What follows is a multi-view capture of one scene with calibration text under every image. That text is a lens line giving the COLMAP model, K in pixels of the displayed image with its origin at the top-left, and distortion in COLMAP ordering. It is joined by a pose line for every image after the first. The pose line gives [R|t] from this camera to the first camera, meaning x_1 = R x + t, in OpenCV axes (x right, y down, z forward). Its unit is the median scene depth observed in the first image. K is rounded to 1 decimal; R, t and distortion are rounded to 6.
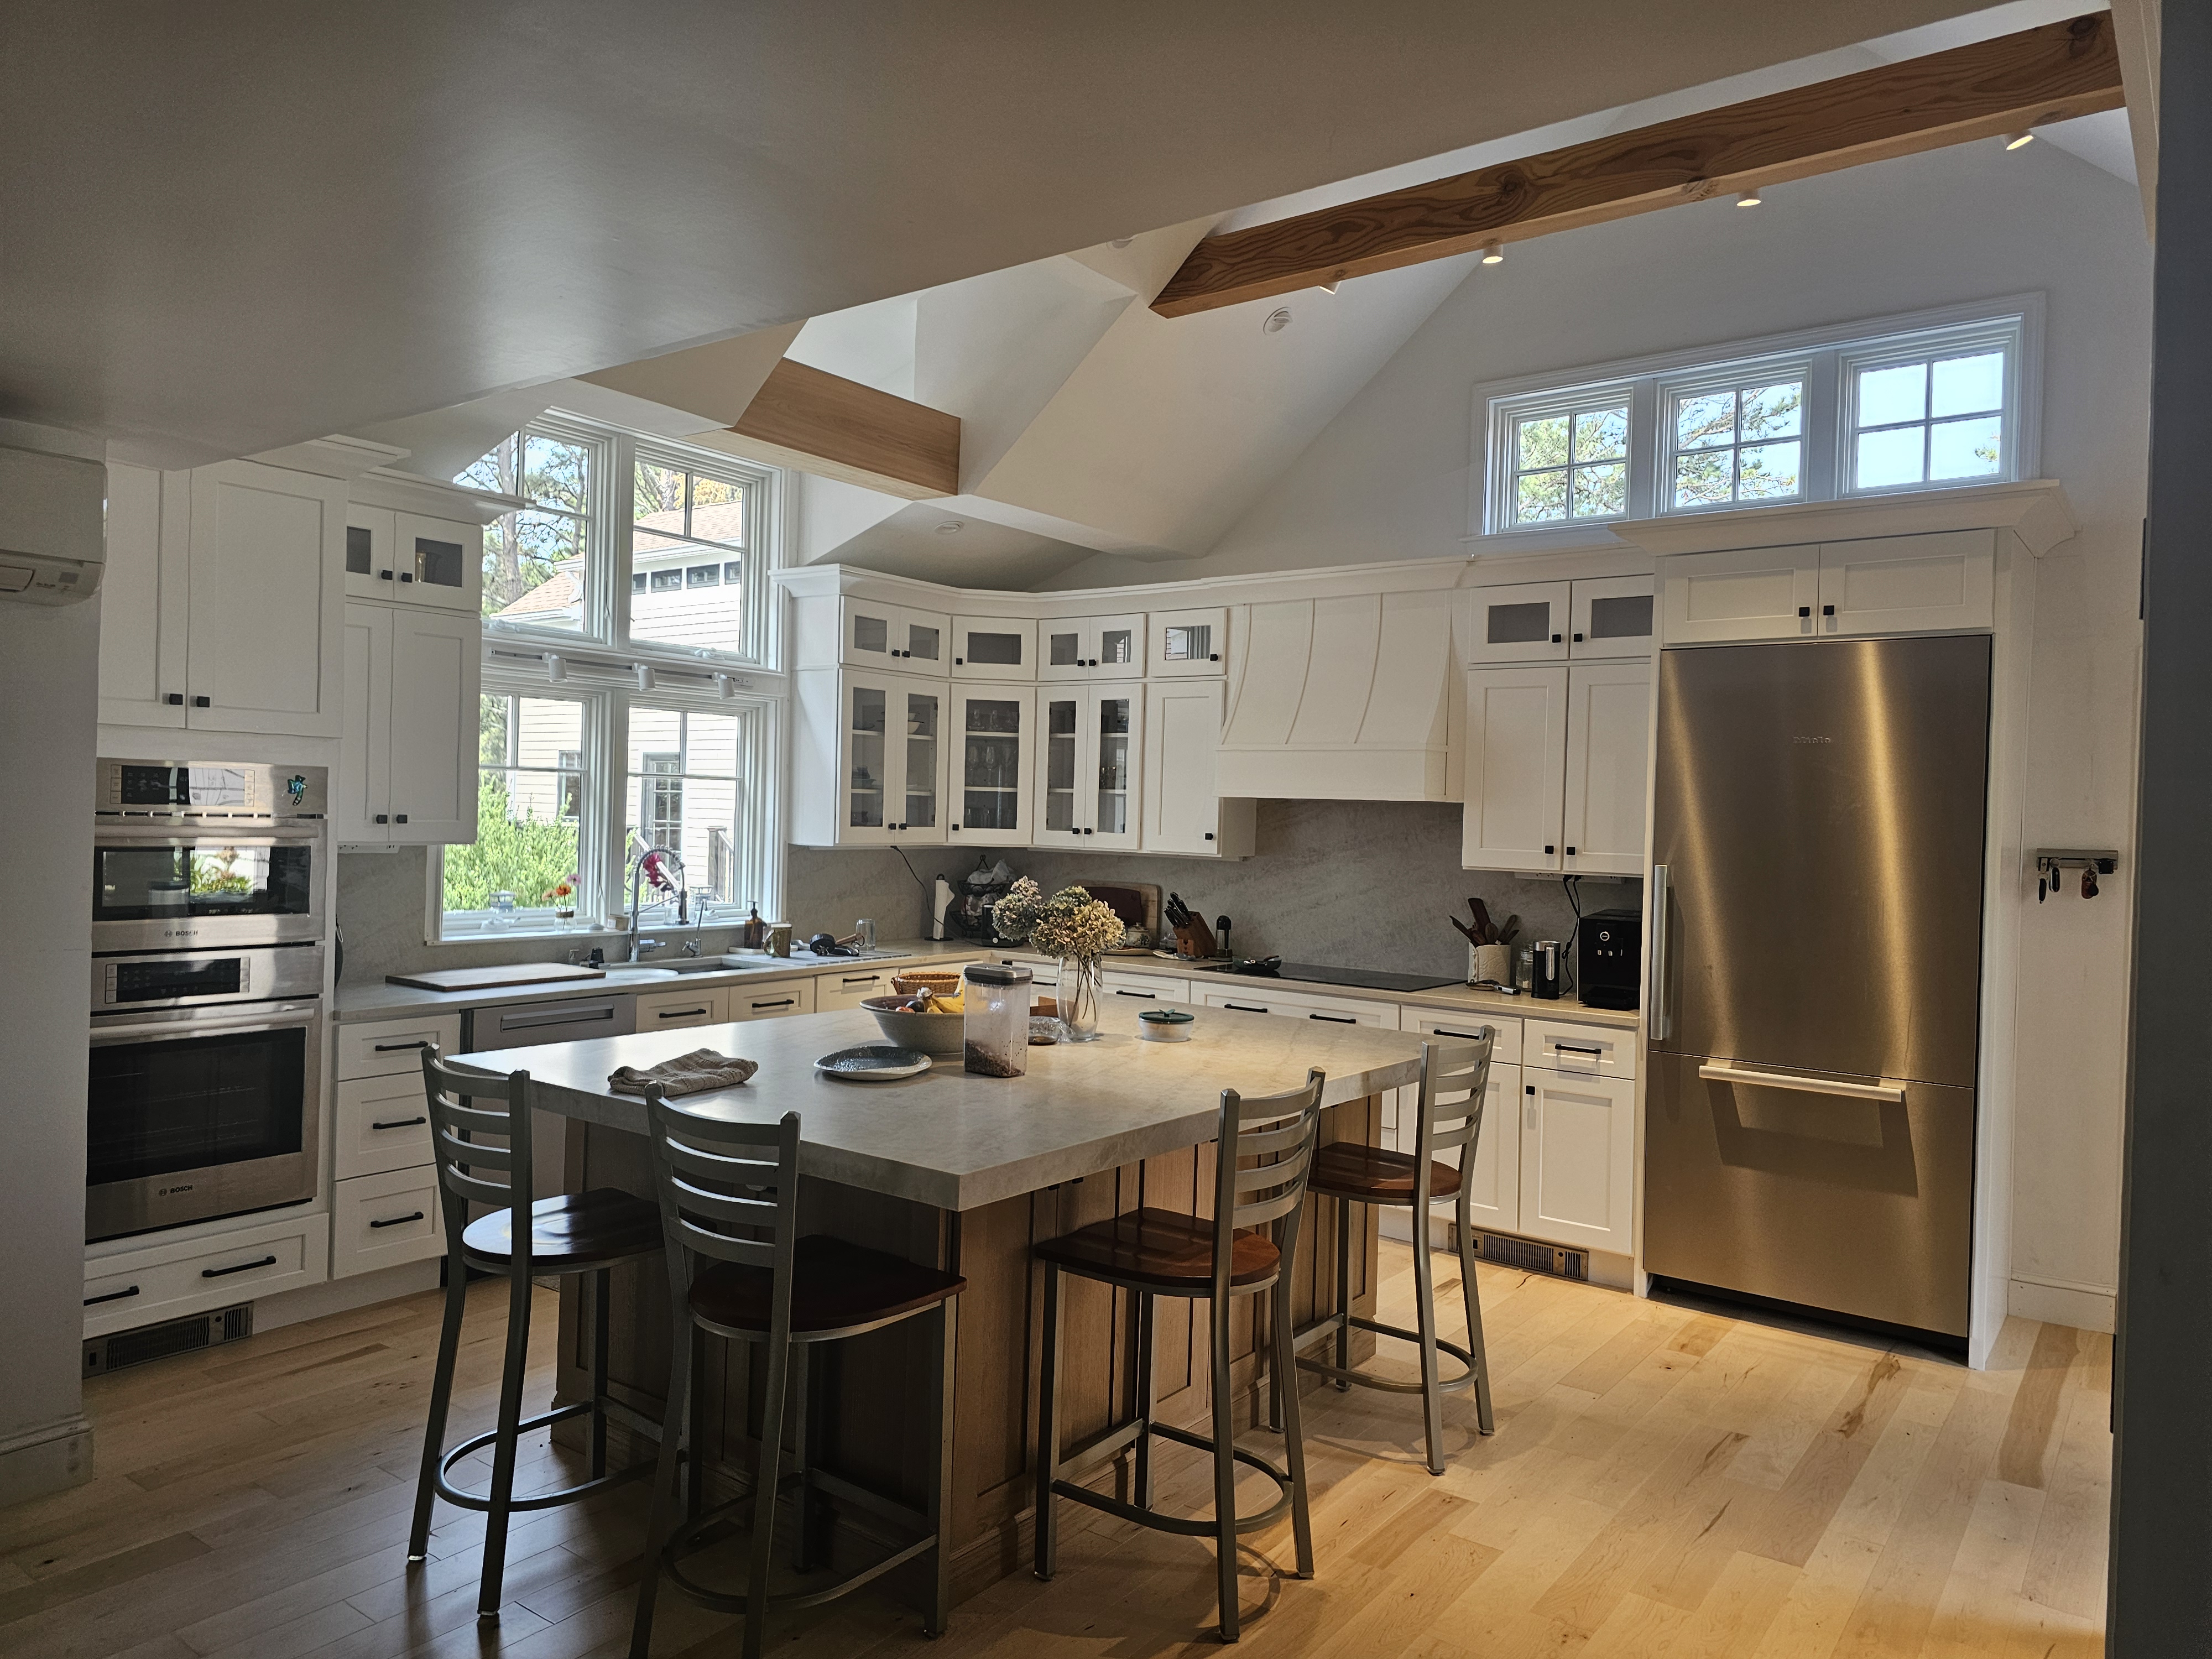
lens RADIAL K [[1480.9, 0, 1081.4], [0, 1480.9, 830.9], [0, 0, 1]] dist [0.127621, -0.177573]
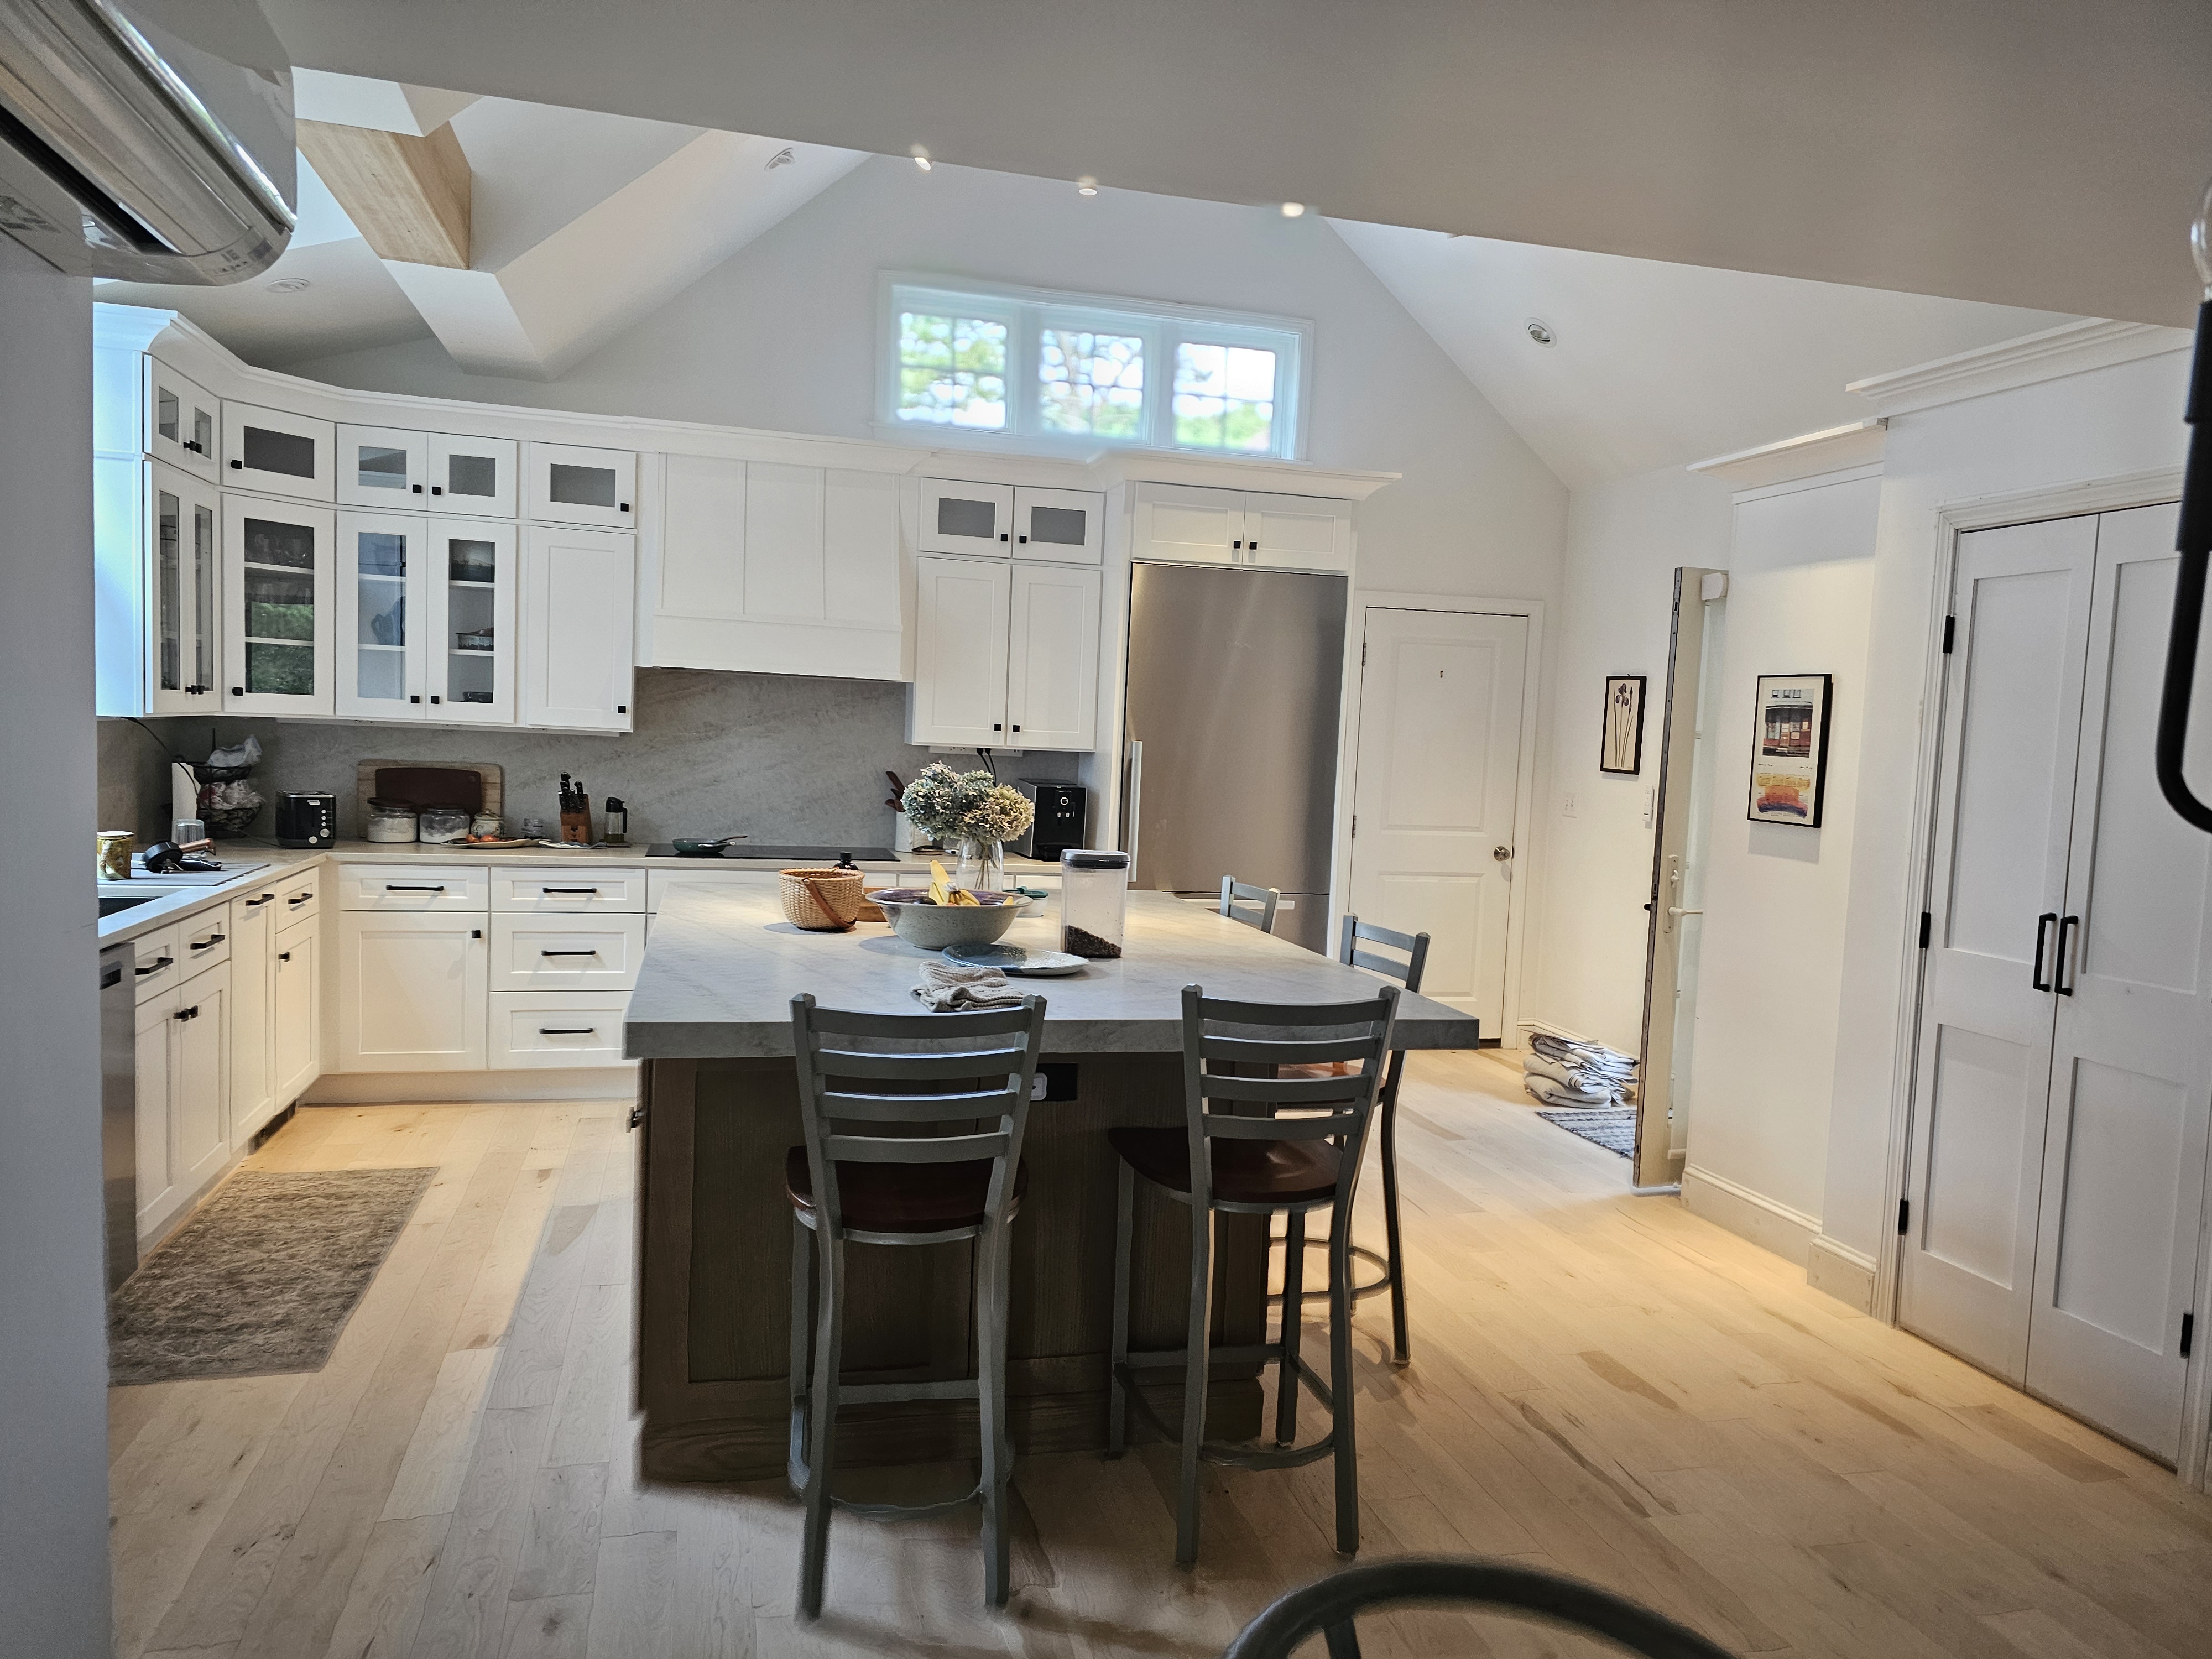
lens RADIAL K [[1525.2, 0, 1106.0], [0, 1525.2, 829.5], [0, 0, 1]] dist [0.078267, -0.070277]
pose [[0.618834, -0.052411, 0.783771, -0.553053], [-0.016600, 0.996676, 0.079755, -0.003331], [-0.785346, -0.062366, 0.615907, 0.228253]]
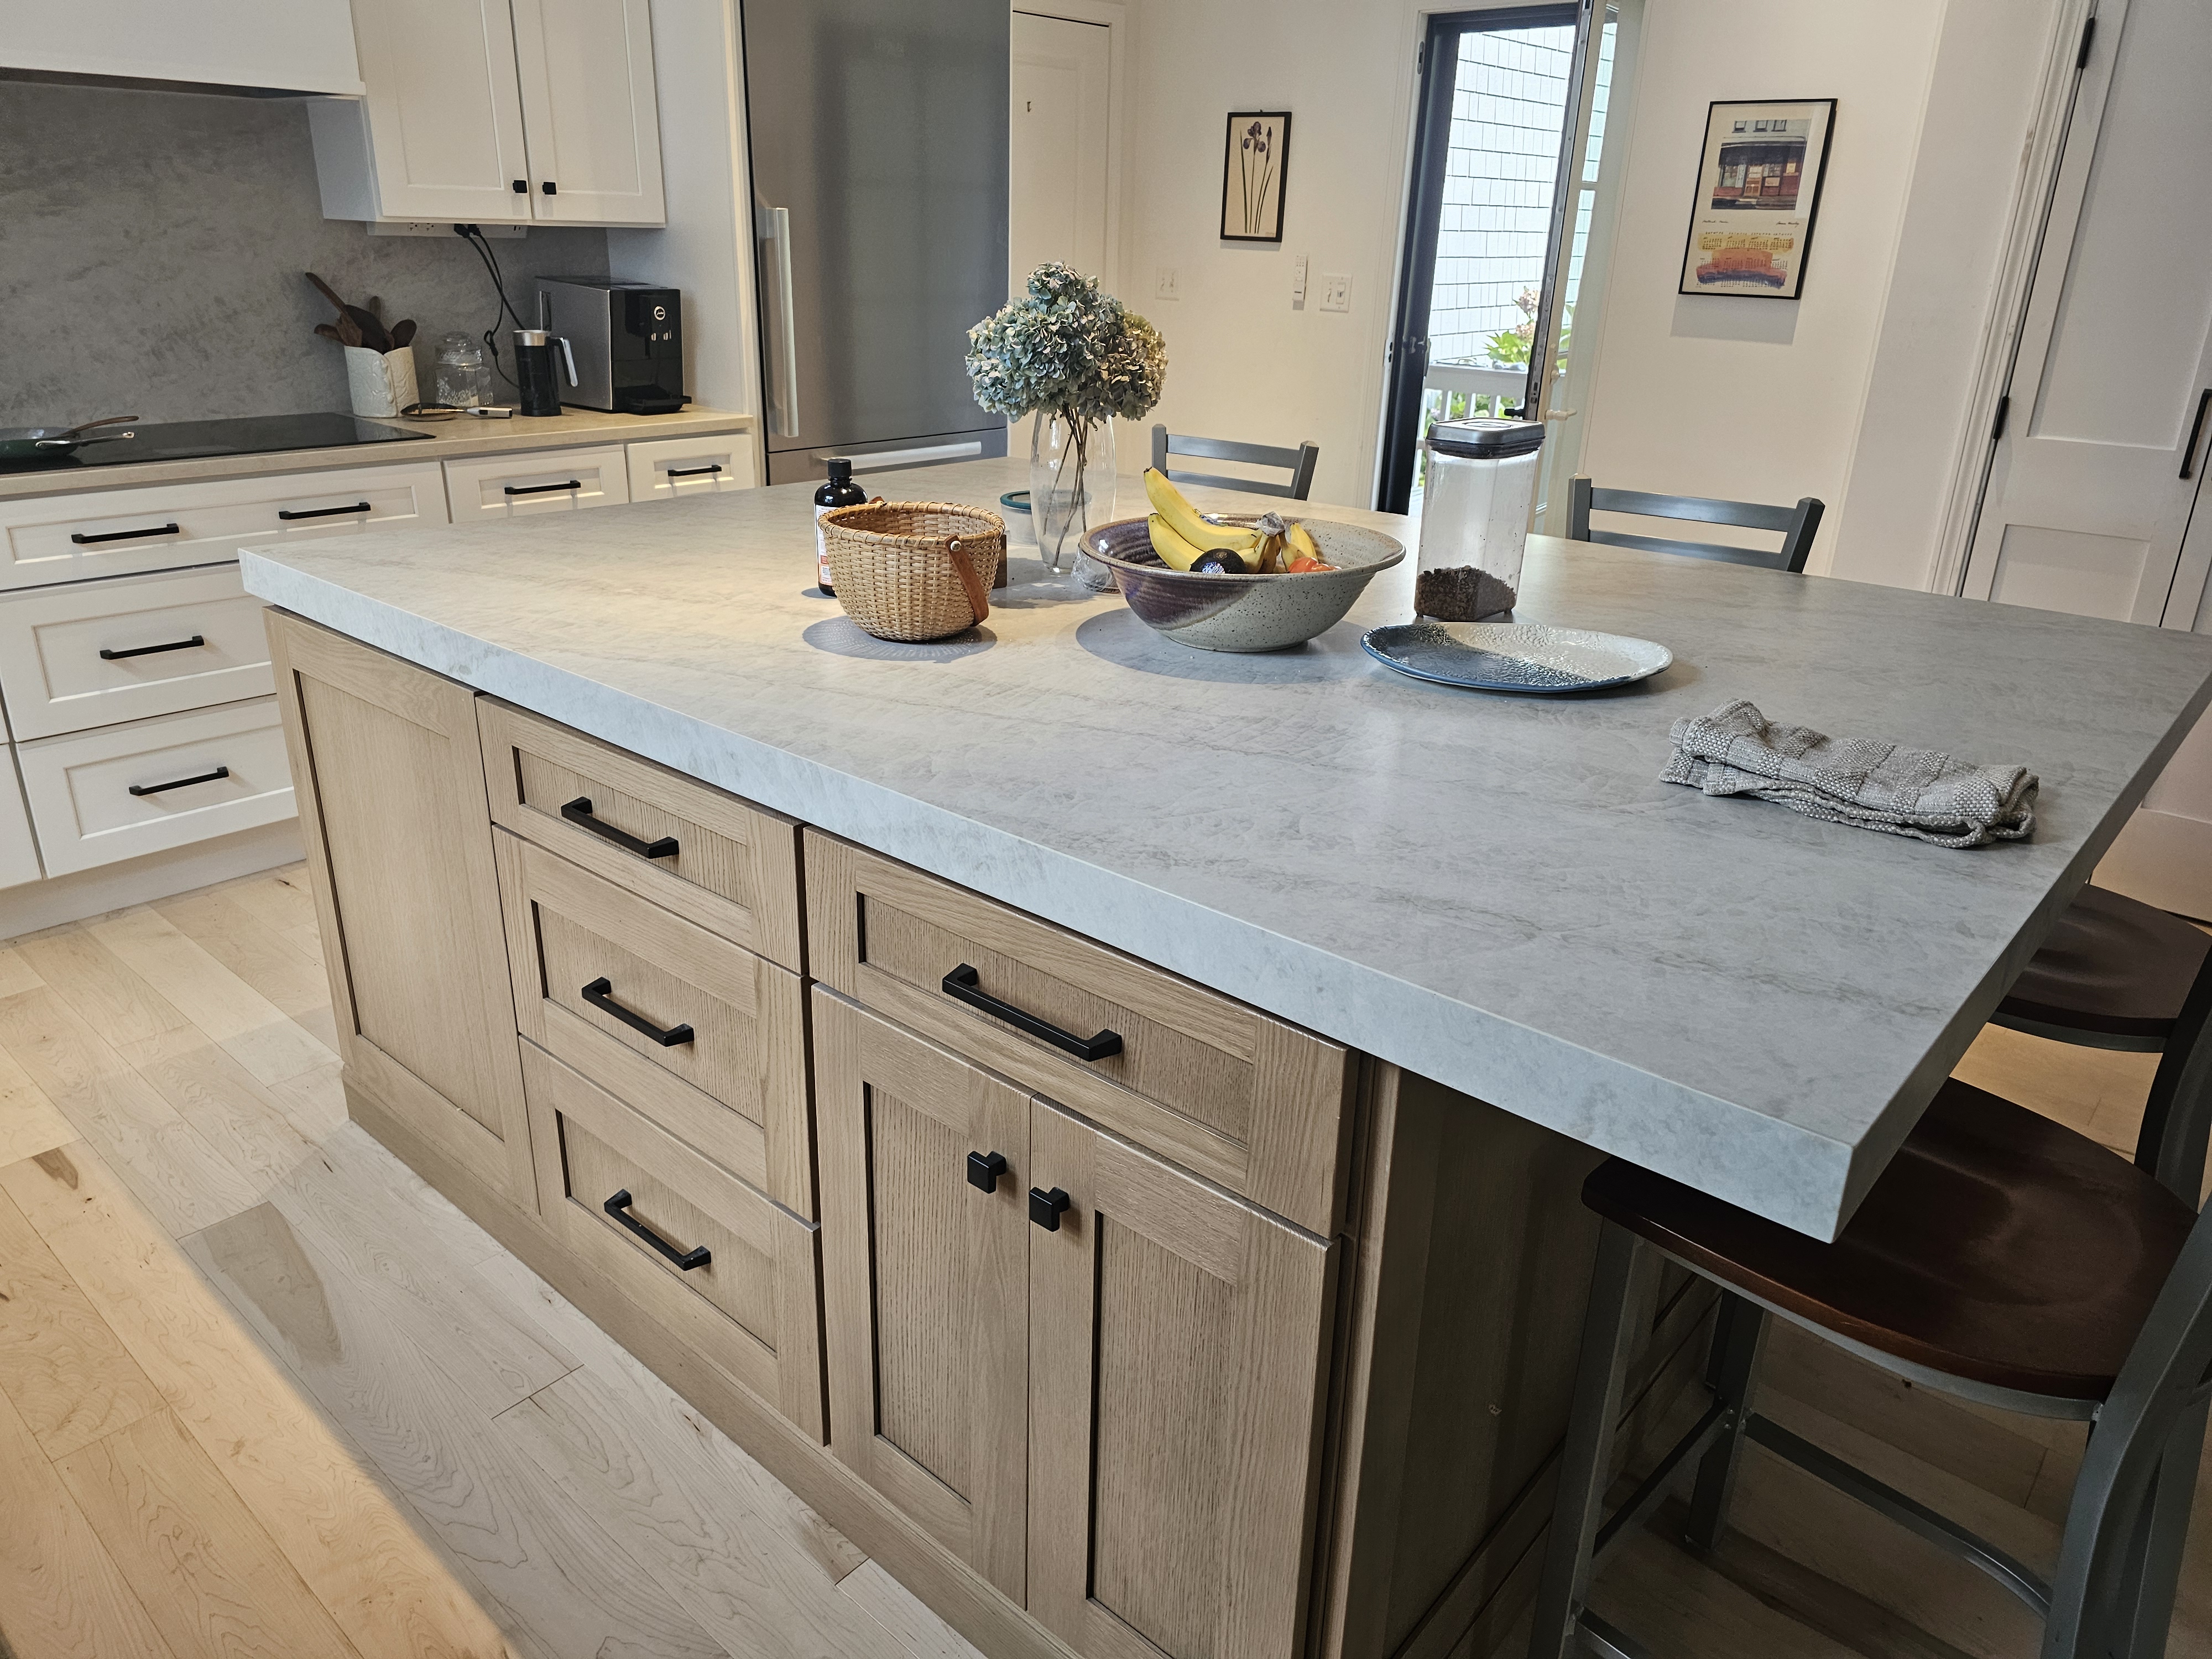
lens RADIAL K [[1512.3, 0, 1082.4], [0, 1512.3, 785.9], [0, 0, 1]] dist [0.057412, -0.058324]
pose [[0.071730, -0.367342, 0.927316, -0.407040], [-0.007997, 0.929469, 0.368814, 0.007635], [-0.997392, -0.033871, 0.063733, 0.713503]]
